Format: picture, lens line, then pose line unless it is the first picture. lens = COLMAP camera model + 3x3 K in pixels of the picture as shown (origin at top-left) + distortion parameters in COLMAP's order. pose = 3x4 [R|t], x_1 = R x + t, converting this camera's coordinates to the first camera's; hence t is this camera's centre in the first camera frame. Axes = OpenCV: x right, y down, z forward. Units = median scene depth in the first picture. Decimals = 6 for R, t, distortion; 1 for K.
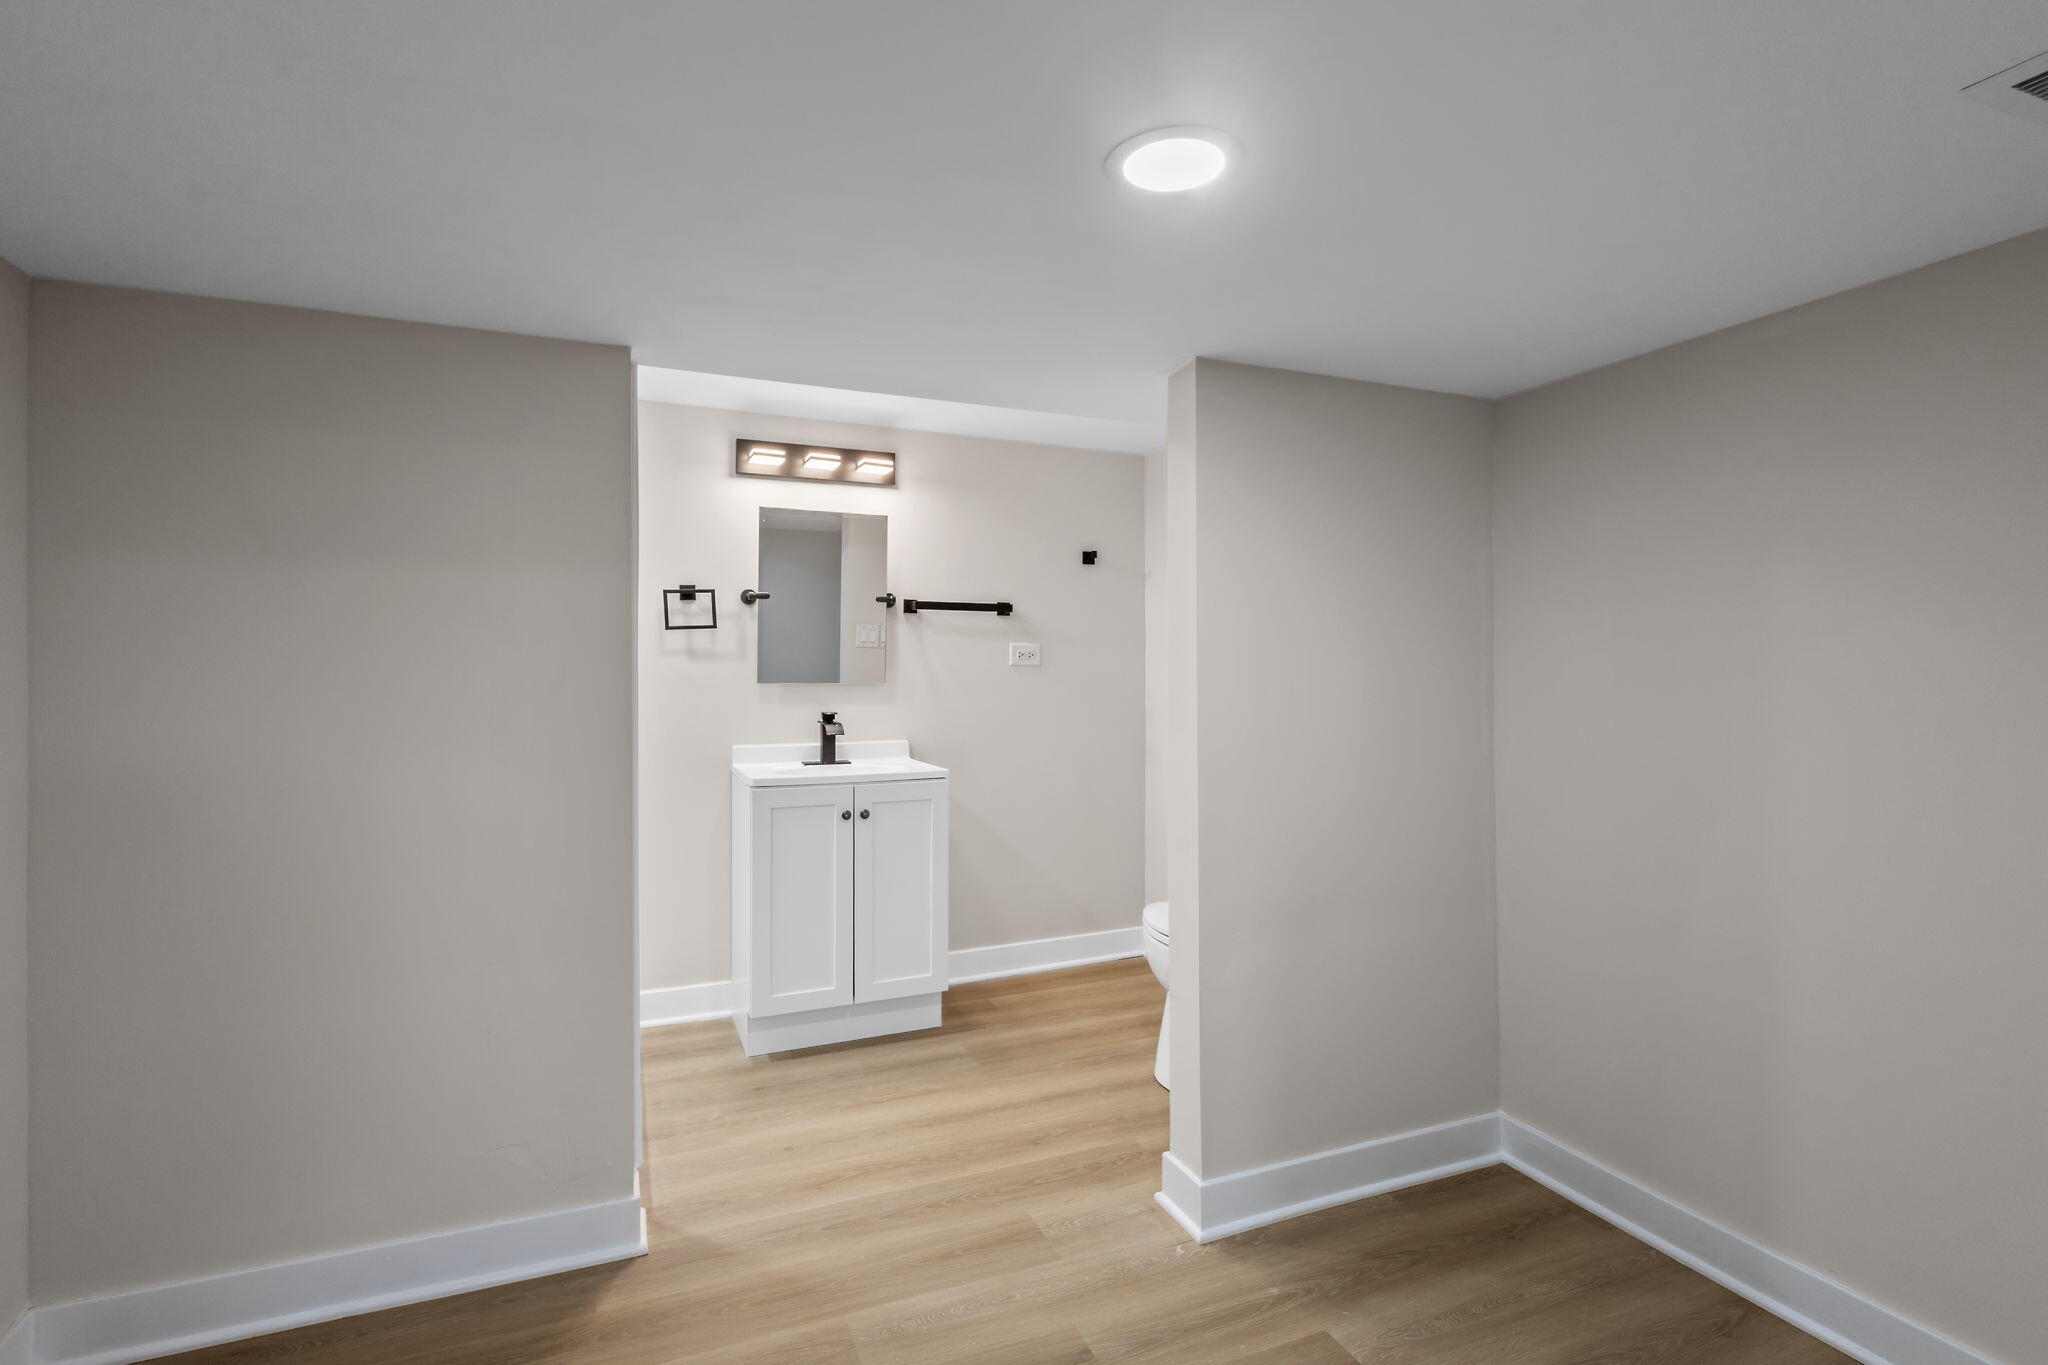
lens RADIAL K [[942.9, 0, 1020.6], [0, 942.9, 675.3], [0, 0, 1]] dist [0.009029, 0.000429]
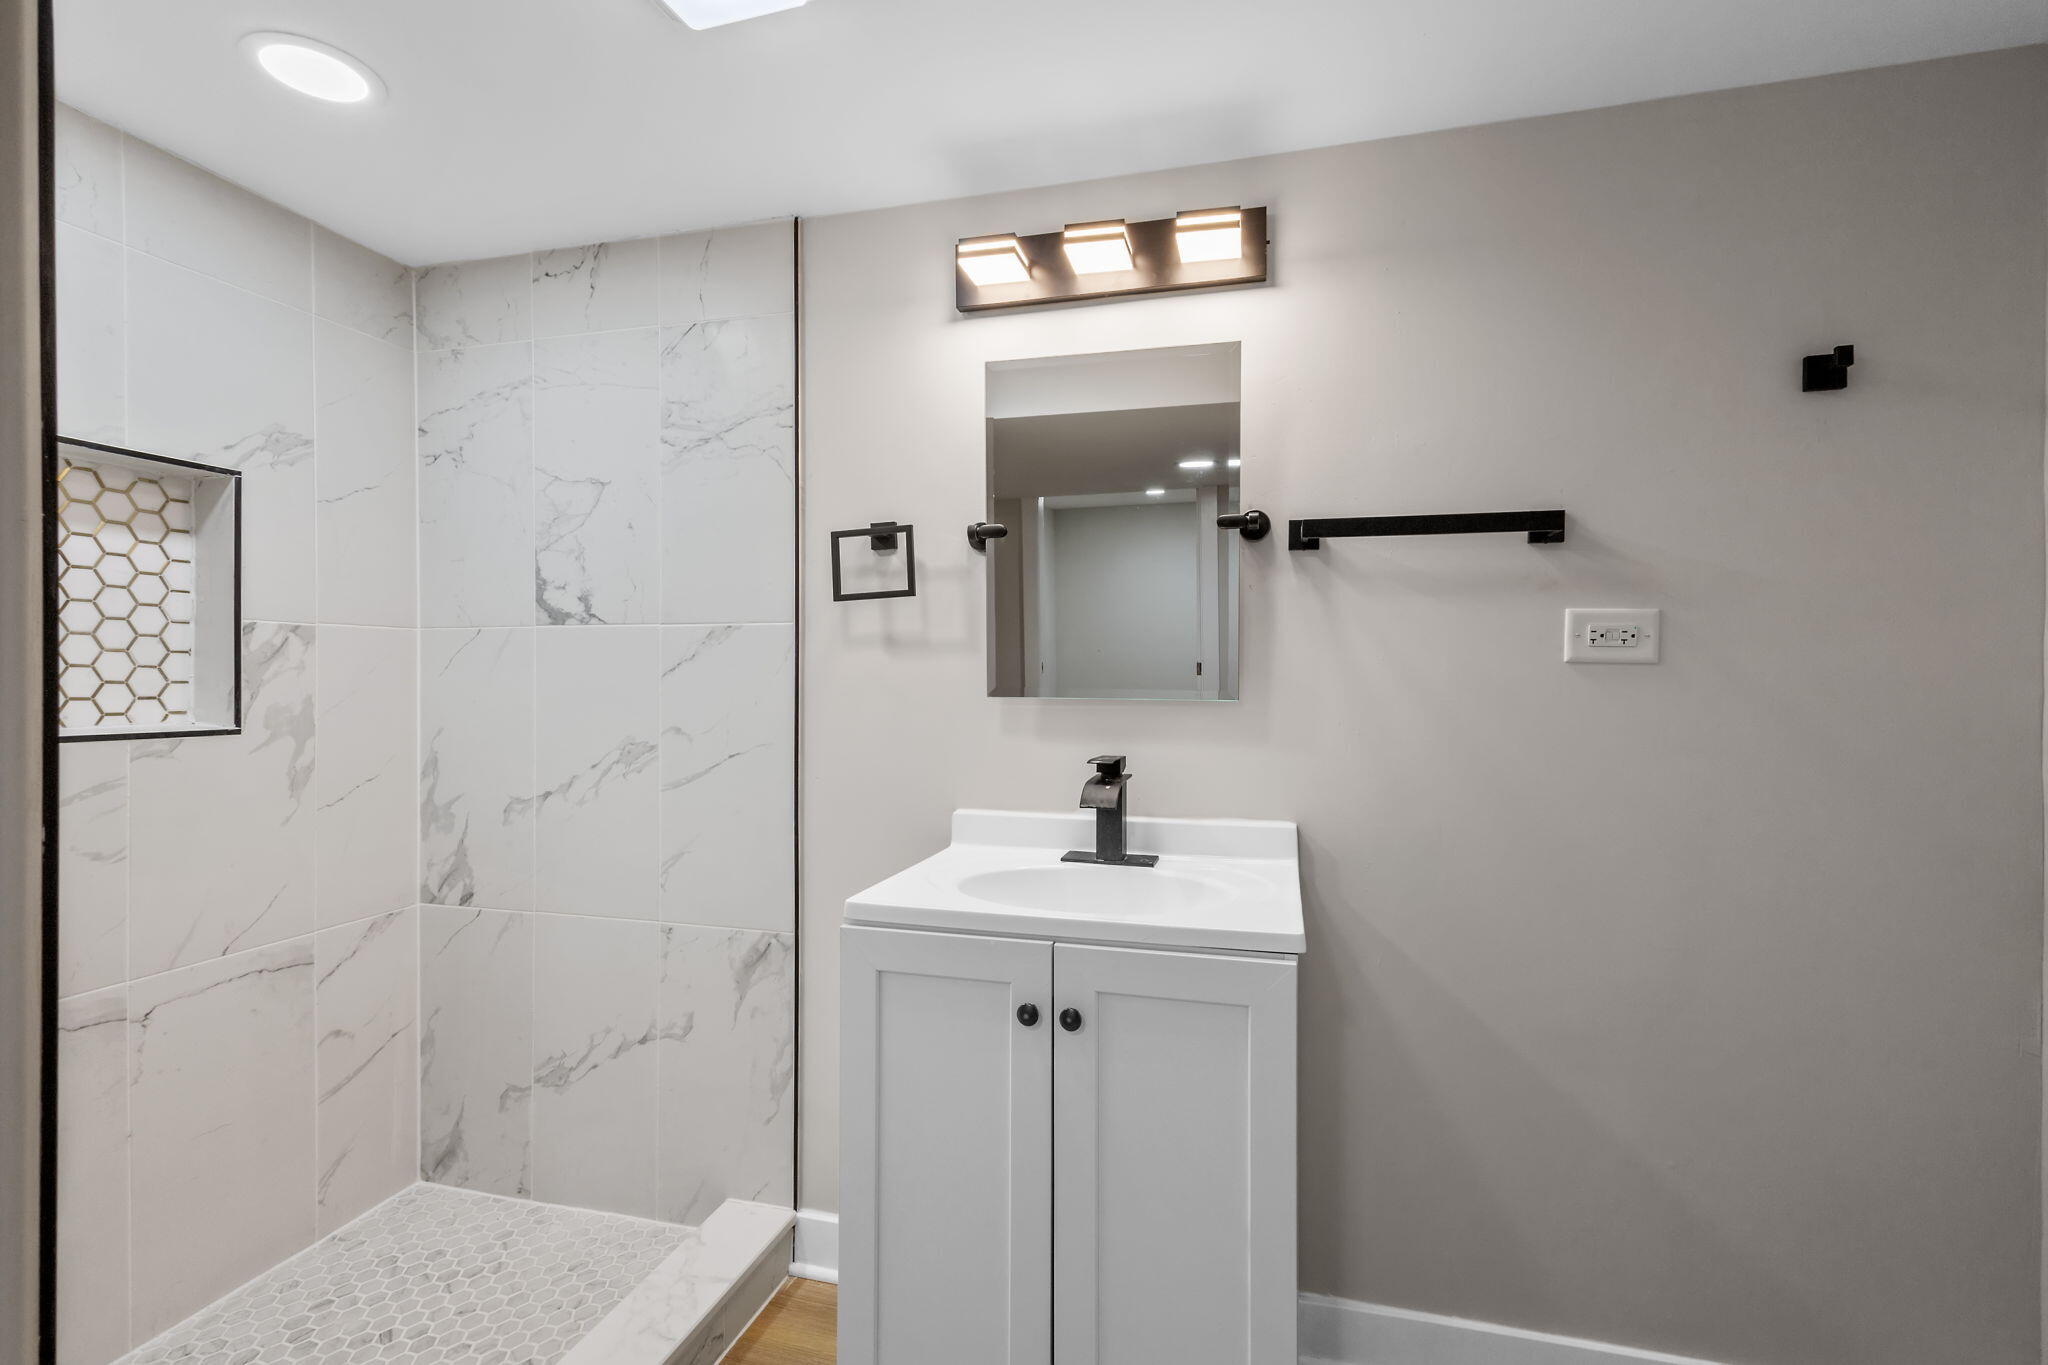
lens RADIAL K [[942.9, 0, 1020.6], [0, 942.9, 675.3], [0, 0, 1]] dist [0.009029, 0.000429]
pose [[0.782191, 0.004736, -0.623021, 0.066453], [-0.006976, 0.999975, -0.001156, -0.002984], [0.623000, 0.005251, 0.782204, 0.582455]]
